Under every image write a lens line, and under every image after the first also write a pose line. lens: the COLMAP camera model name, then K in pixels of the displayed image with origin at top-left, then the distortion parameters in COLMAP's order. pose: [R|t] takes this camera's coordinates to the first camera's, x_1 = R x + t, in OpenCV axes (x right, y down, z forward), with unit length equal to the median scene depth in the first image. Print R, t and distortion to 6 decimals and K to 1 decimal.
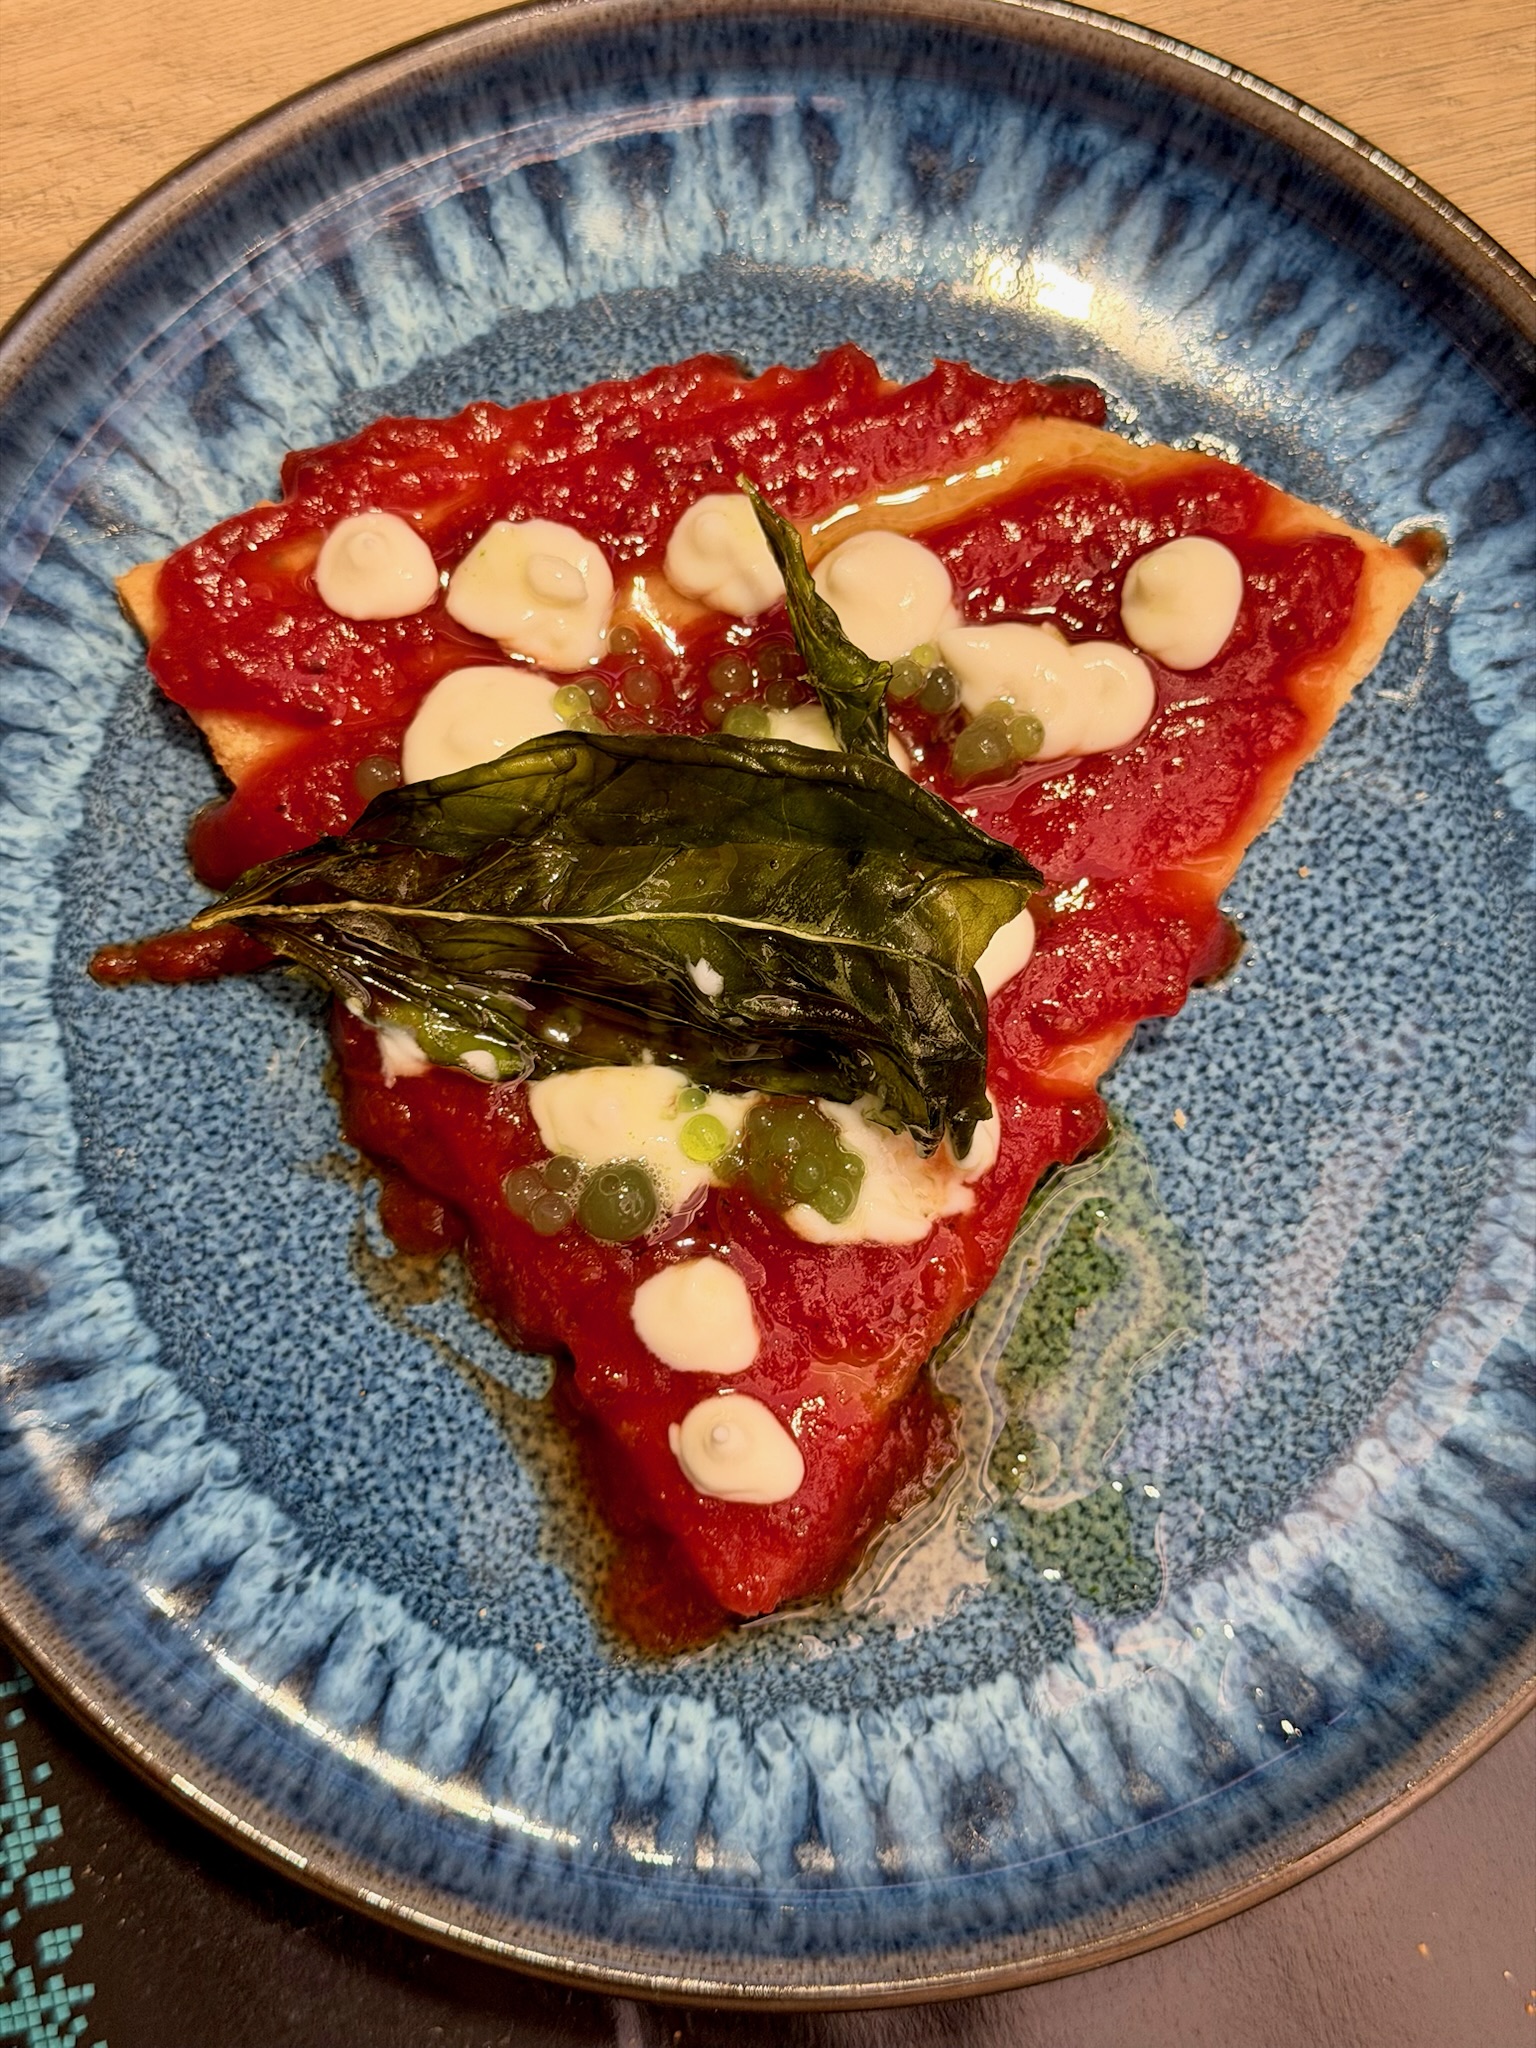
lens RADIAL K [[2935.9, 0, 768.0], [0, 2935.9, 1024.0], [0, 0, 1]] dist [0.181689, -0.349812]
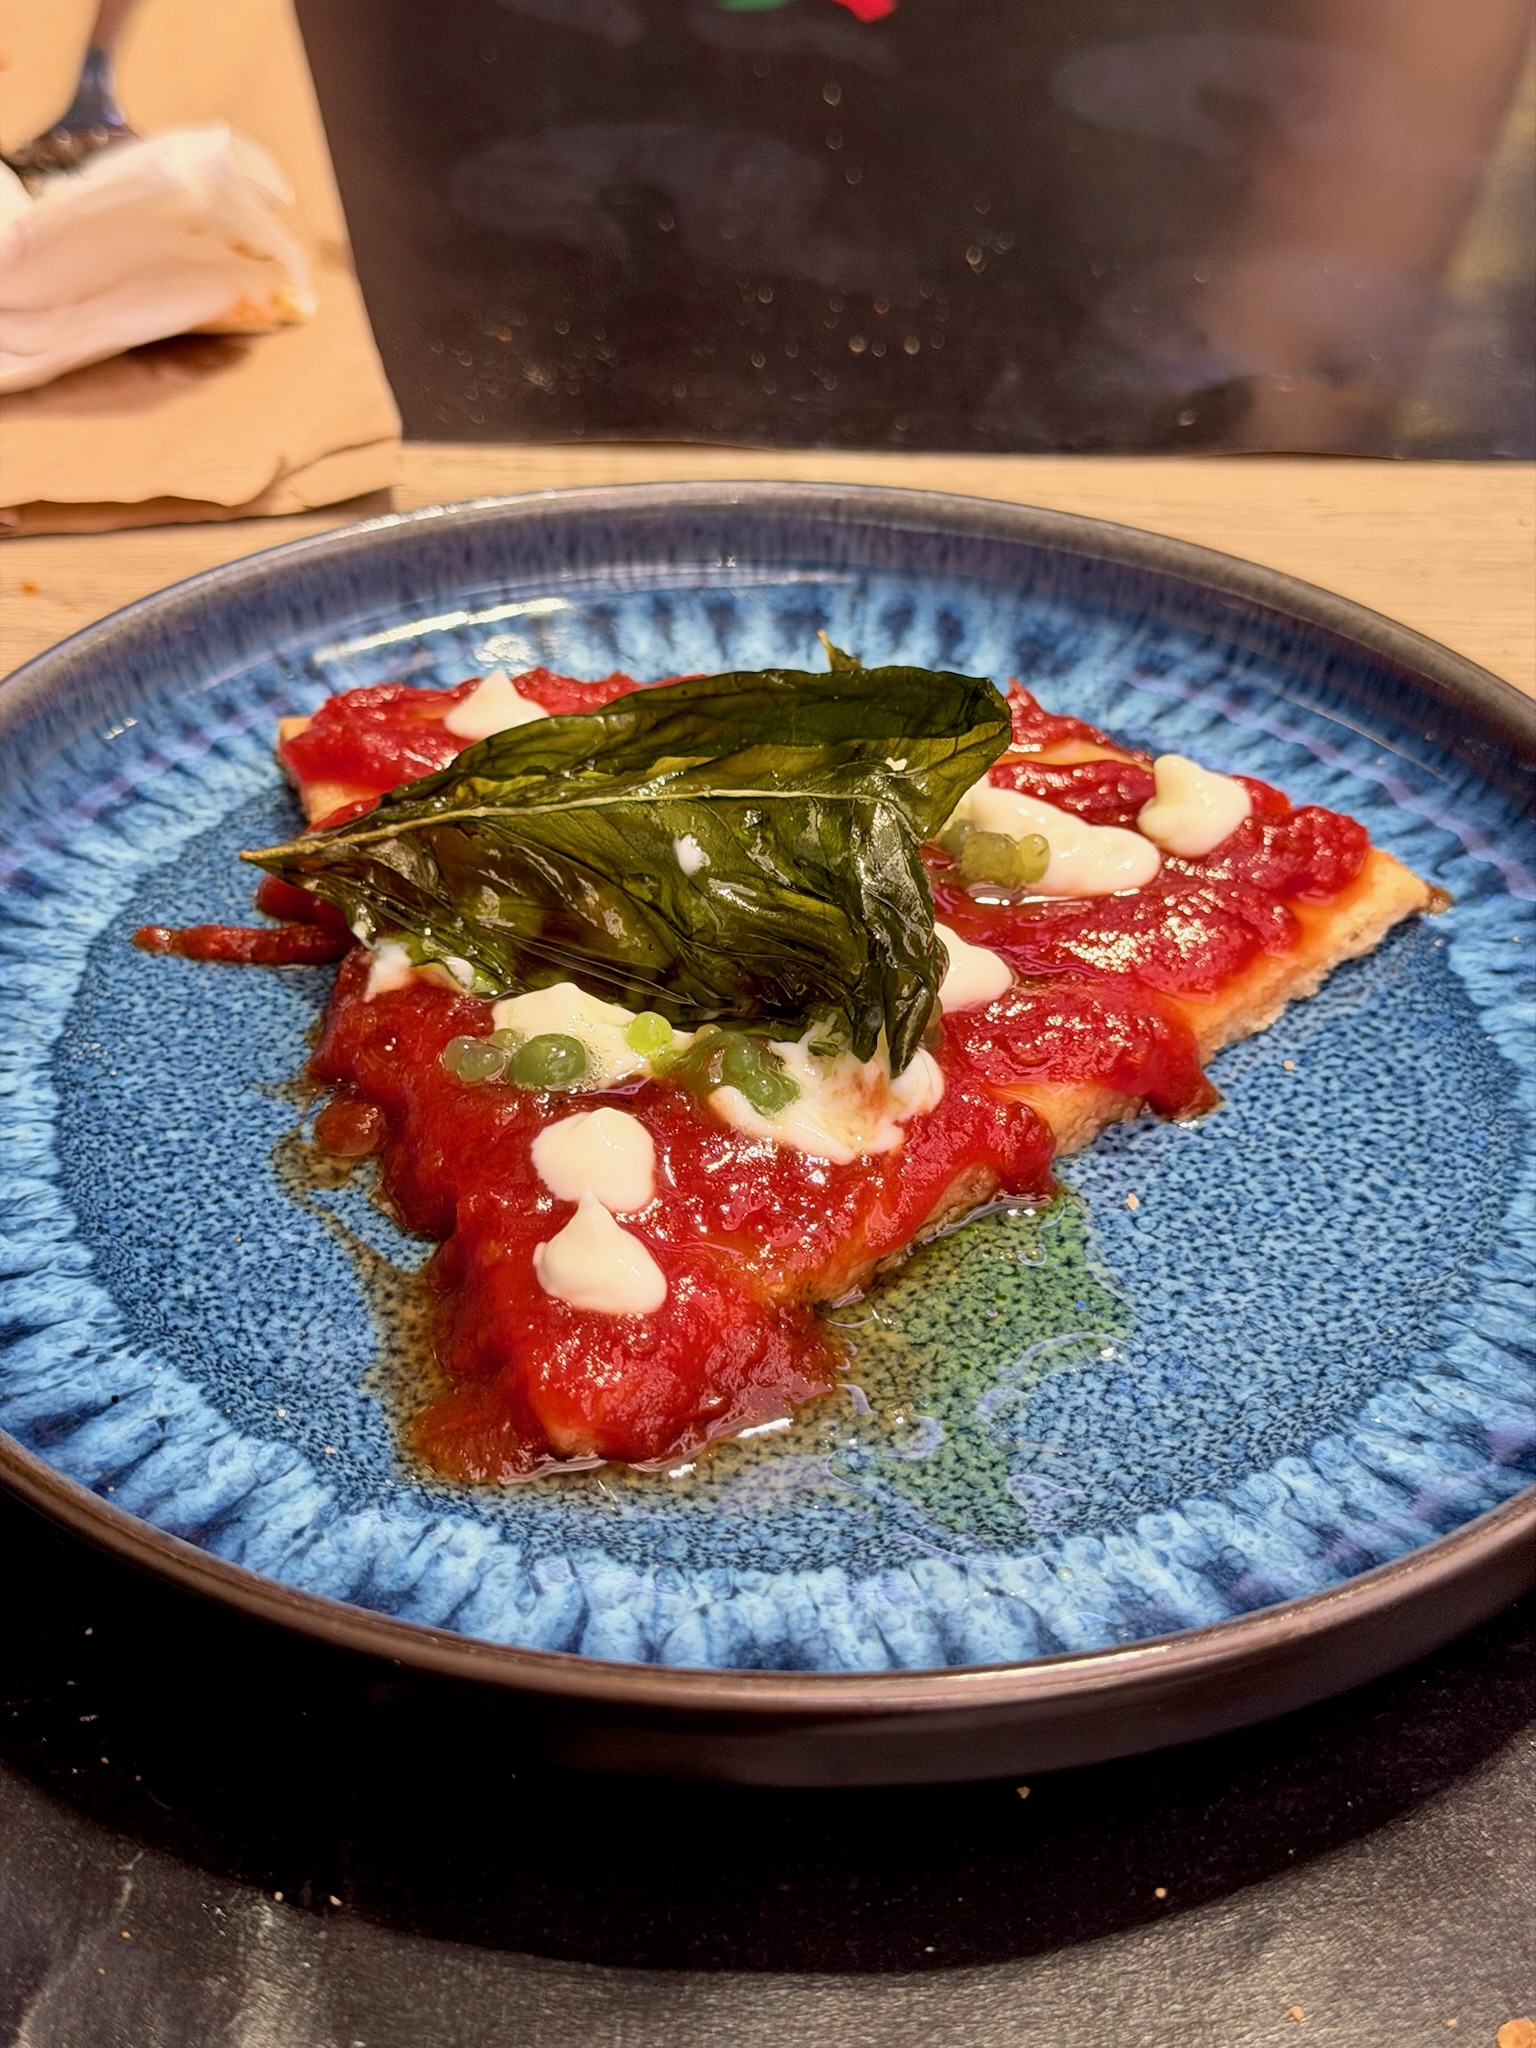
lens RADIAL K [[2935.9, 0, 768.0], [0, 2935.9, 1024.0], [0, 0, 1]] dist [0.181689, -0.349812]
pose [[0.975090, 0.141606, -0.170724, 0.182554], [-0.220944, 0.687962, -0.691297, 0.697250], [0.019560, 0.711797, 0.702112, 0.280395]]
